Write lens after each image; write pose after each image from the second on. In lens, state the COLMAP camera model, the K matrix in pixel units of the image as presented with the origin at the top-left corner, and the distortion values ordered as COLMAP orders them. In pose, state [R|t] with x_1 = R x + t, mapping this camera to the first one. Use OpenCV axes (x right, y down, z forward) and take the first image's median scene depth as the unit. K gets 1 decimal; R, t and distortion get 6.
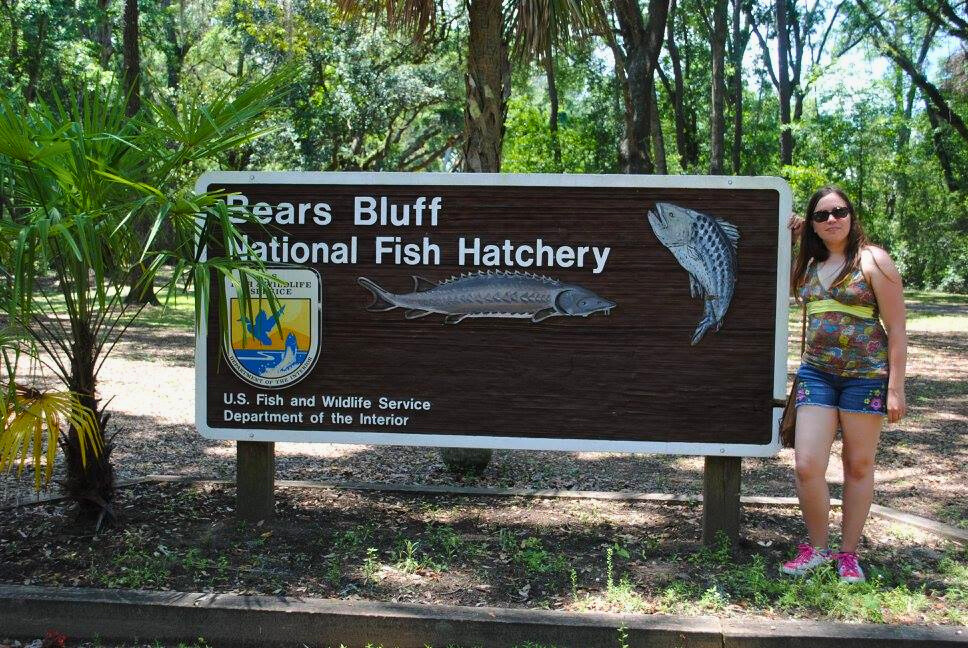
lens RADIAL K [[1362.2, 0, 484.2], [0, 1362.2, 346.8], [0, 0, 1]] dist [-0.030217, -0.035854]
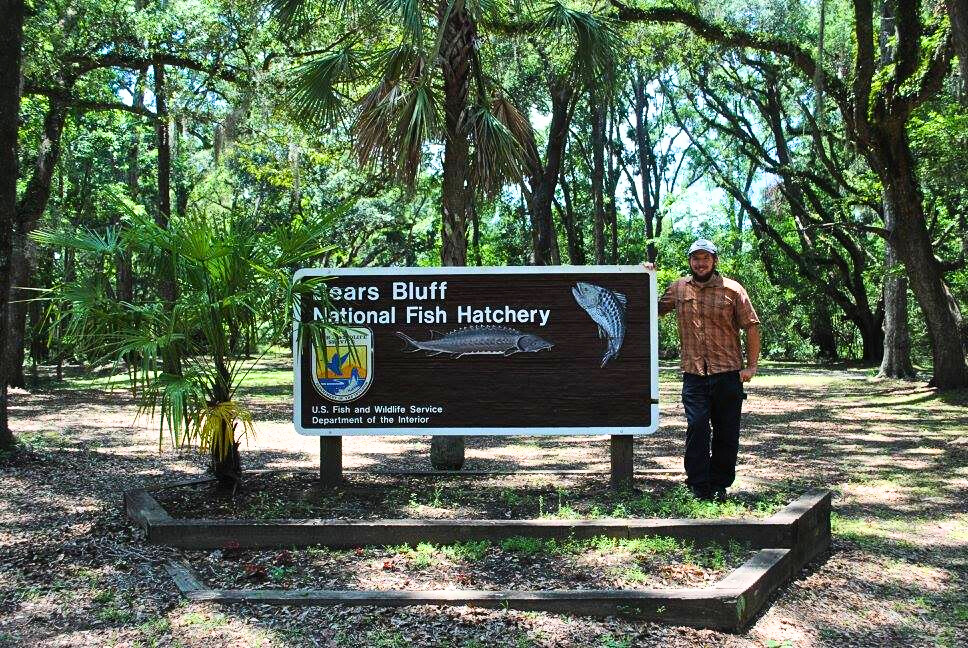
lens RADIAL K [[1362.2, 0, 484.2], [0, 1362.2, 346.8], [0, 0, 1]] dist [-0.030217, -0.035854]
pose [[0.995202, -0.021706, 0.095408, -0.142008], [0.030181, 0.995636, -0.088308, 0.112383], [-0.093075, 0.090764, 0.991513, -0.612901]]
